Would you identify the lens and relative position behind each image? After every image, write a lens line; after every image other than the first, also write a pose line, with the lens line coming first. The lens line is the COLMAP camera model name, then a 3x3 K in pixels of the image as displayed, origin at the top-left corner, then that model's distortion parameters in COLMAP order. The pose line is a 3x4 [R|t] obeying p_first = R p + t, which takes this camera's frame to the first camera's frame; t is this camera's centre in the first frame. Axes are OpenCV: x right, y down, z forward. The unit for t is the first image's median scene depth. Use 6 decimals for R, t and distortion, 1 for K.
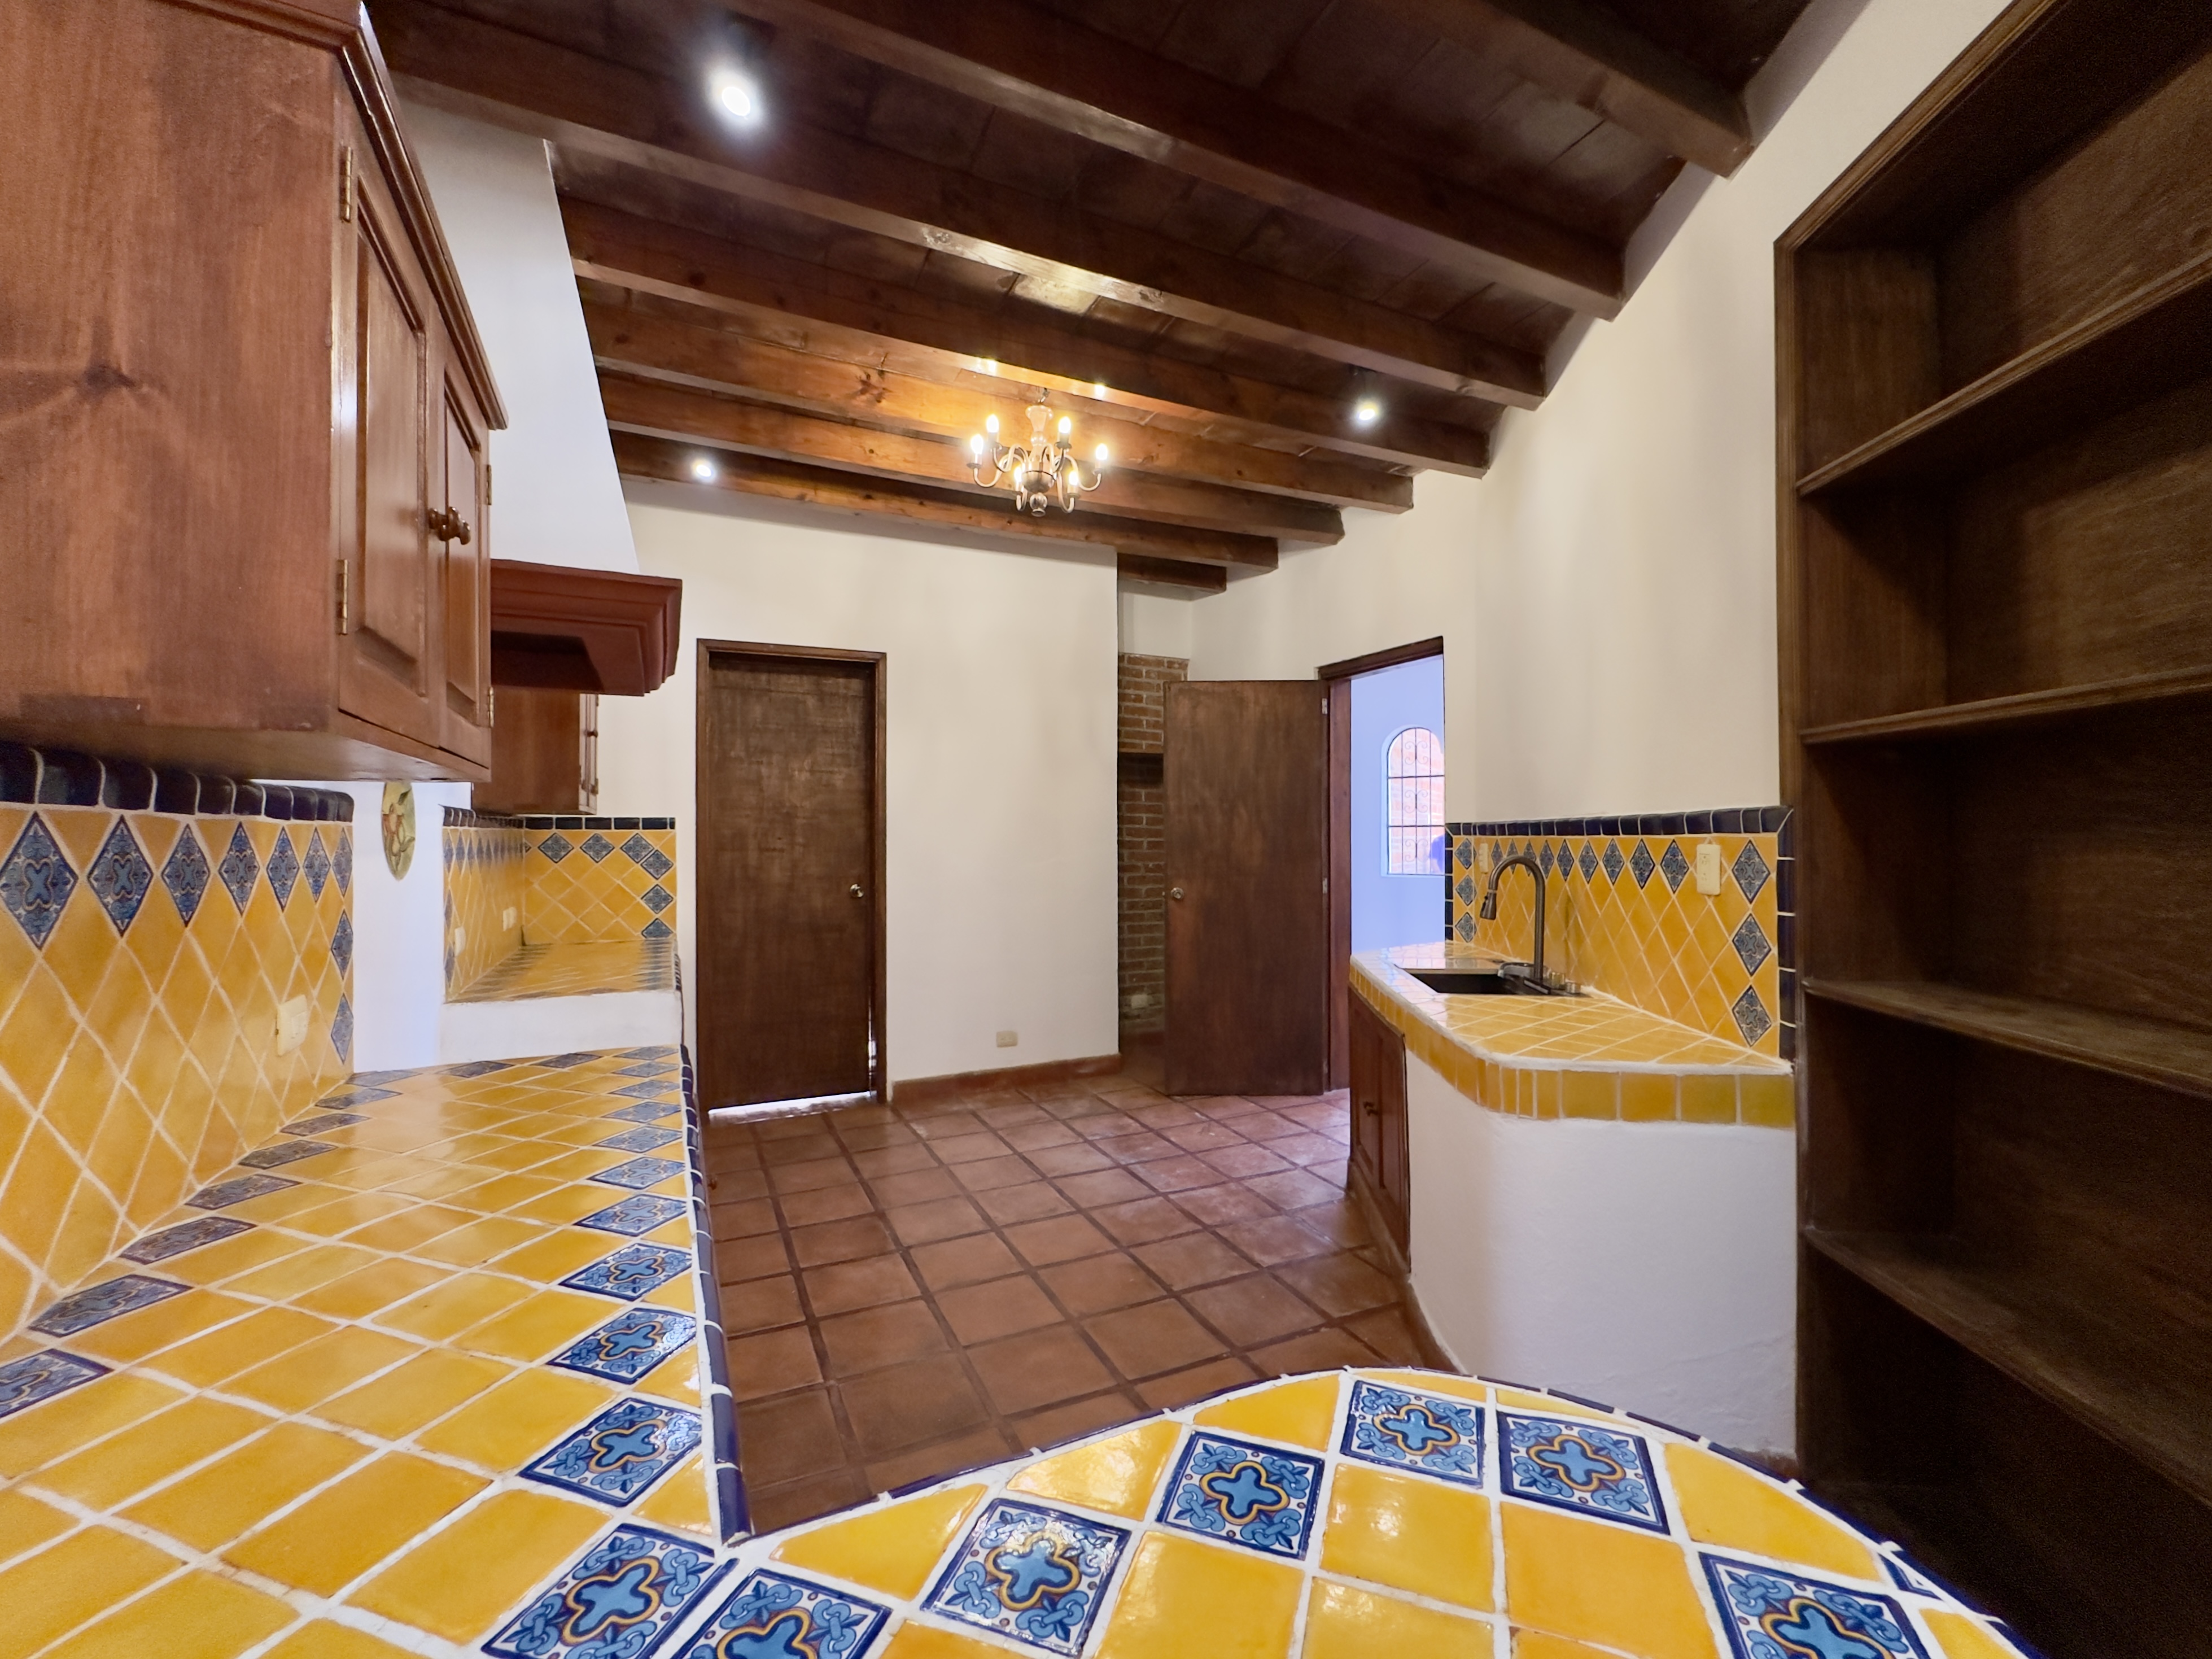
lens RADIAL K [[883.8, 0, 1106.0], [0, 883.8, 829.5], [0, 0, 1]] dist [-0.002314, 0.000187]
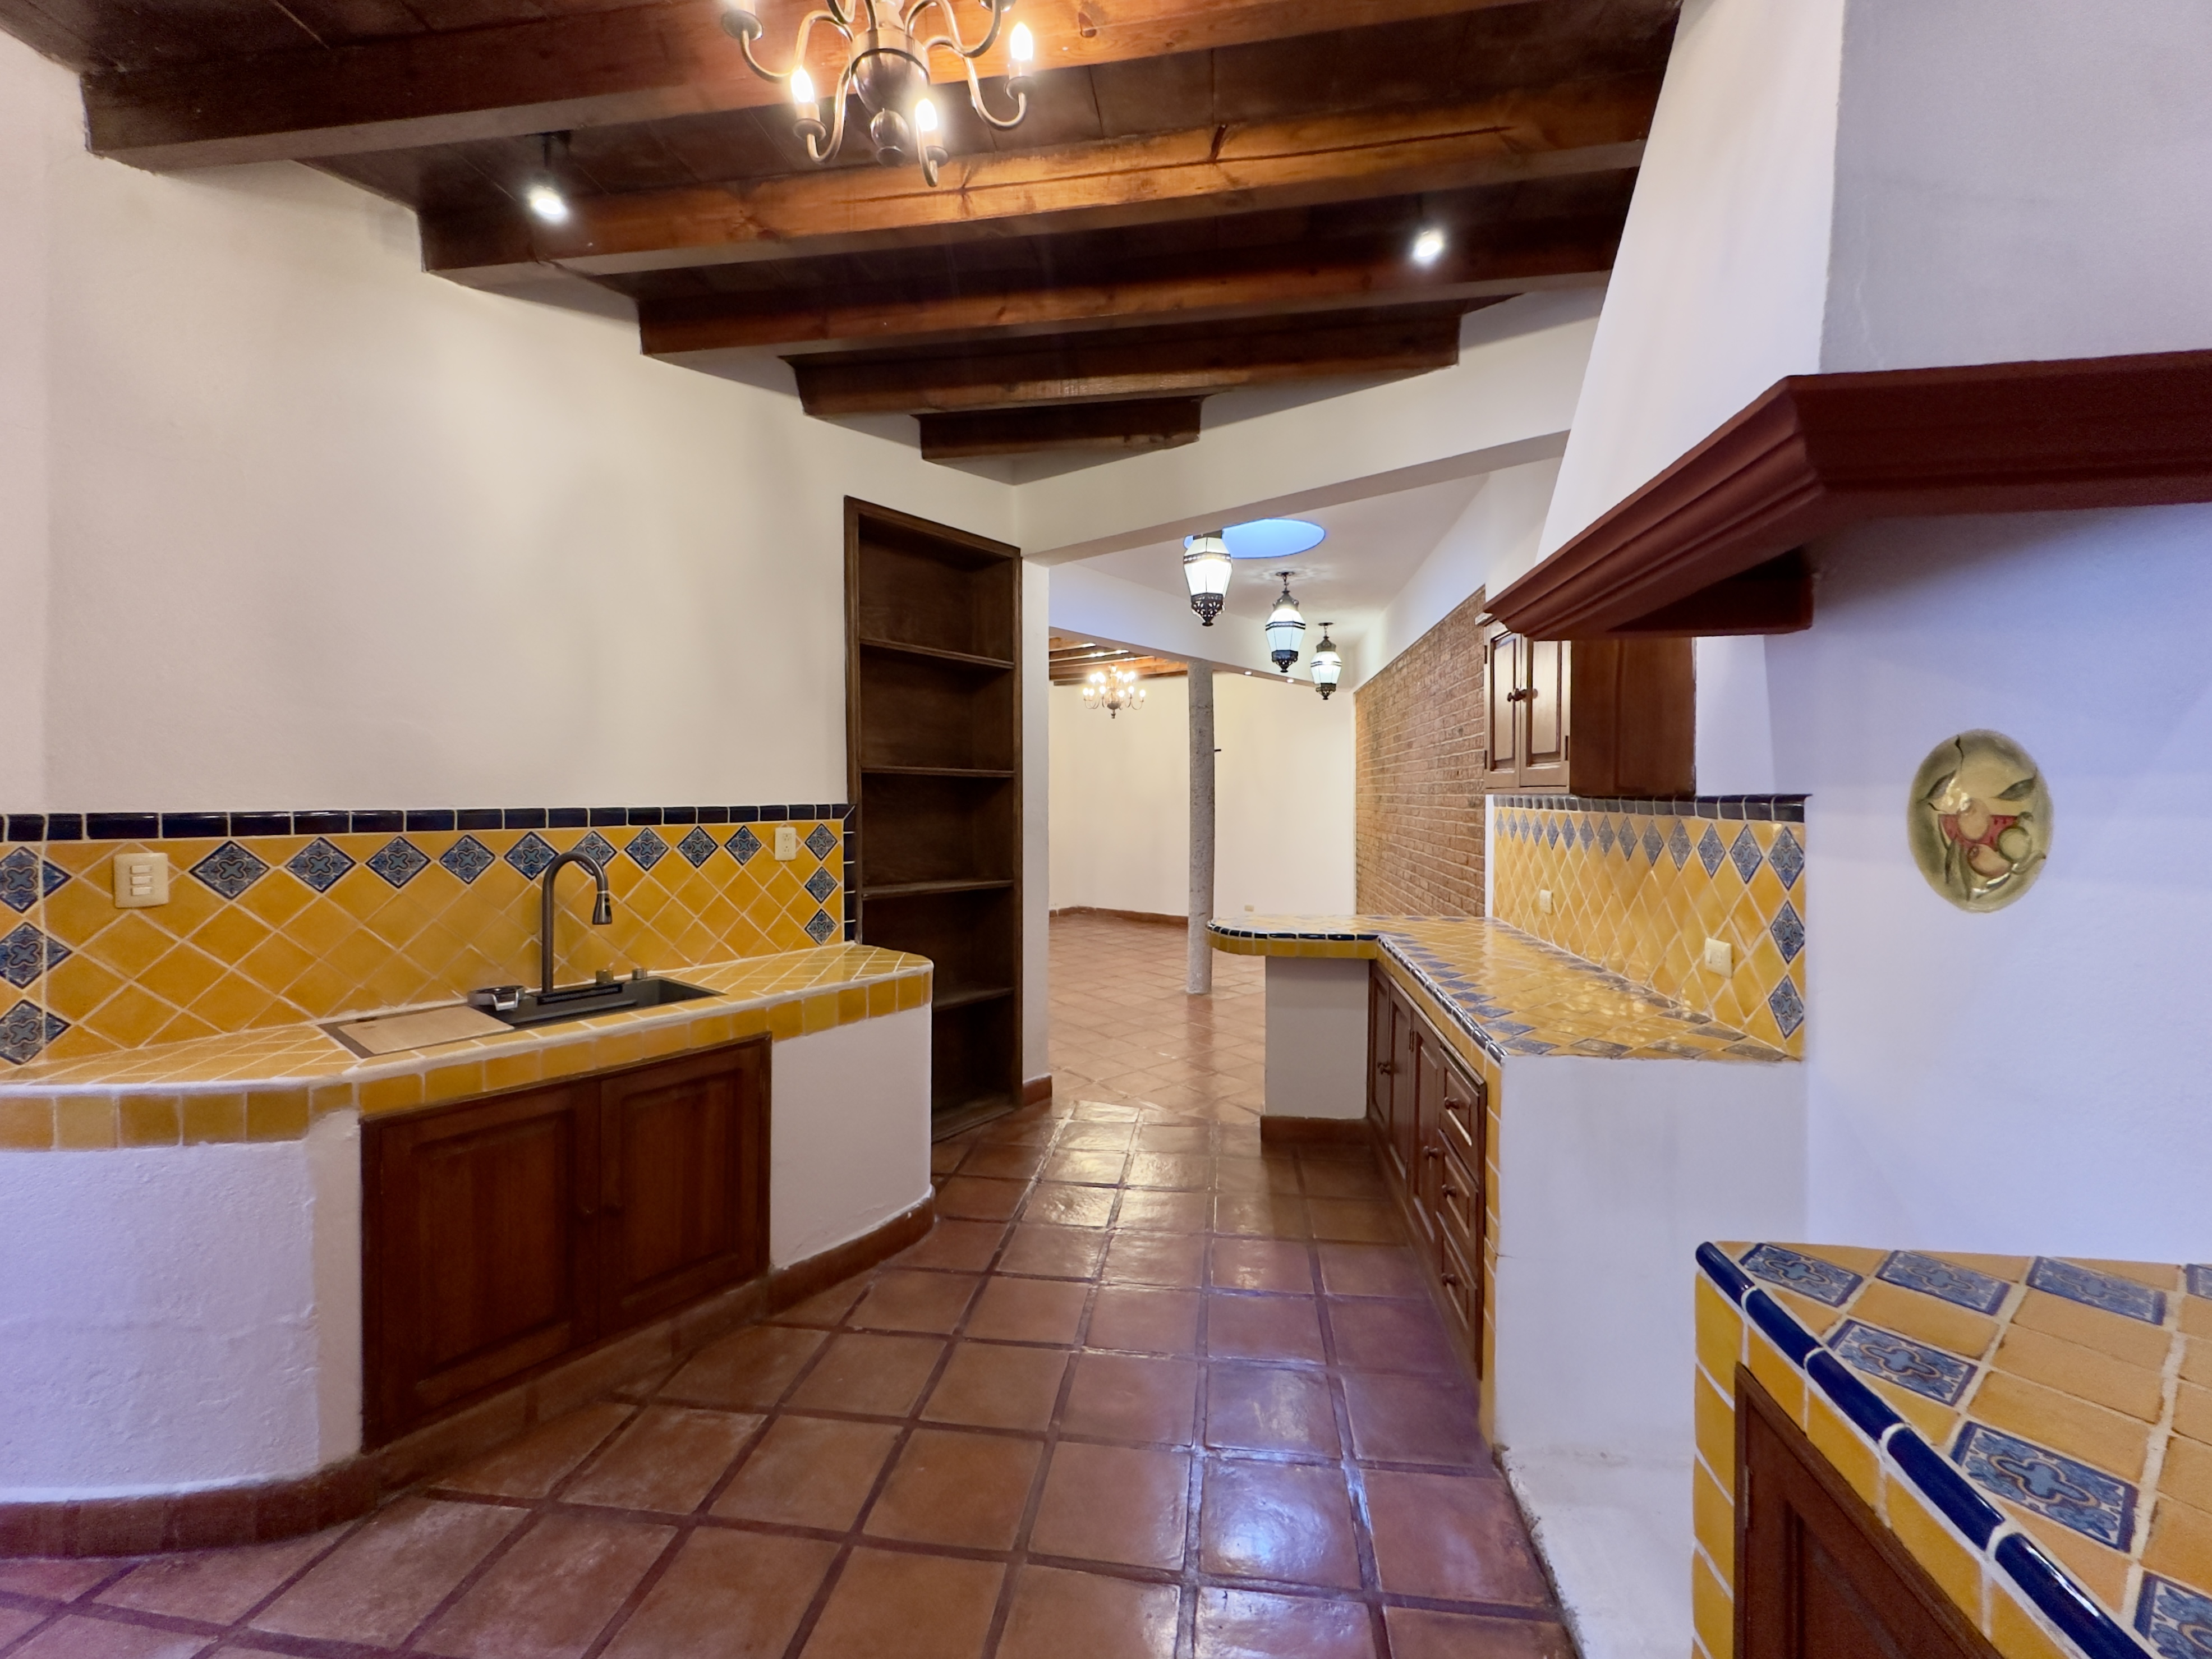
lens RADIAL K [[883.8, 0, 1106.0], [0, 883.8, 829.5], [0, 0, 1]] dist [-0.002314, 0.000187]
pose [[-0.827477, -0.018345, 0.561200, -0.666743], [-0.001313, 0.999527, 0.030737, -0.029016], [-0.561498, 0.024697, -0.827109, 2.073651]]
